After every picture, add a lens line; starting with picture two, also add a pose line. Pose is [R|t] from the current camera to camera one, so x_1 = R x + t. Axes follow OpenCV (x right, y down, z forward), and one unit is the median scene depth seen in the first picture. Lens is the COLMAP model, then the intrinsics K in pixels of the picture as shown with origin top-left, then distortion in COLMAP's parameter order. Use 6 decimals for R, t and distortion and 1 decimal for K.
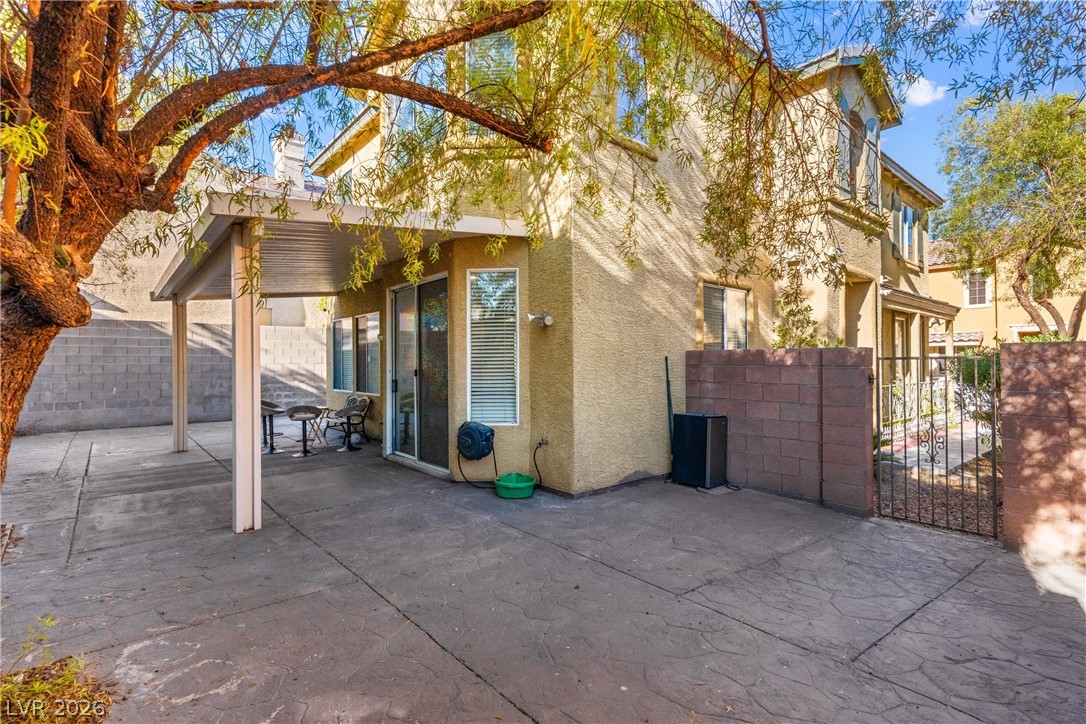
lens RADIAL K [[511.1, 0, 540.7], [0, 511.1, 363.0], [0, 0, 1]] dist [0.003236, -0.001221]
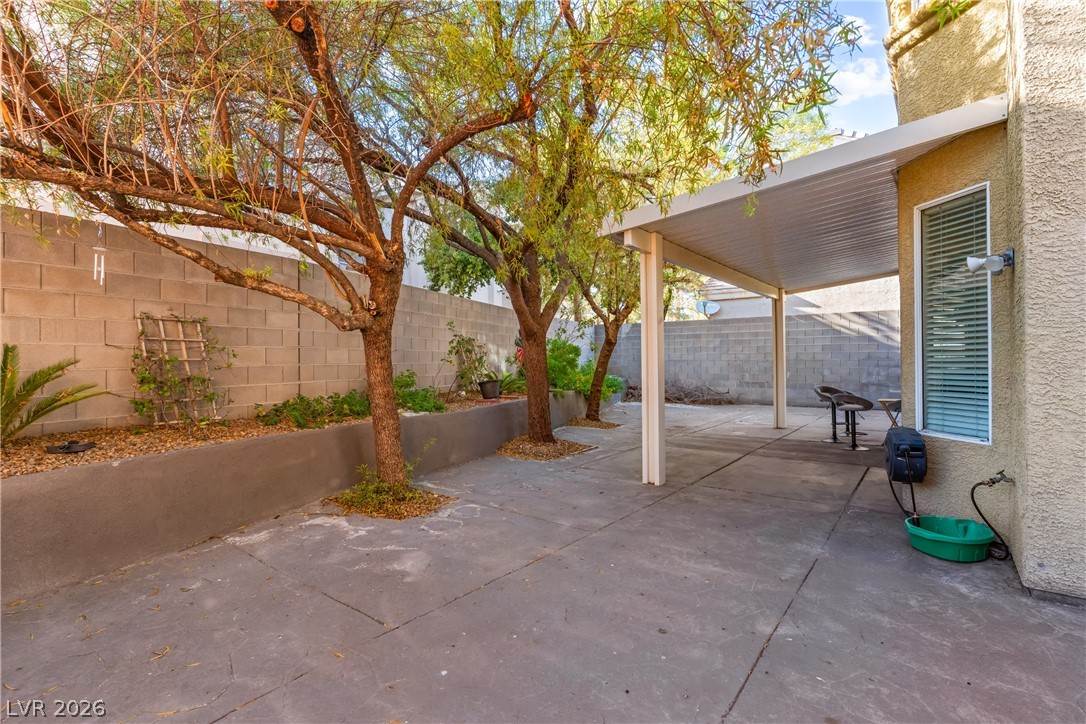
lens RADIAL K [[511.1, 0, 541.7], [0, 511.1, 359.9], [0, 0, 1]] dist [0.003236, -0.001221]
pose [[0.215248, 0.005226, -0.976545, 0.246592], [0.007558, 0.999947, 0.007017, 0.008373], [0.976530, -0.008892, 0.215197, 0.210256]]
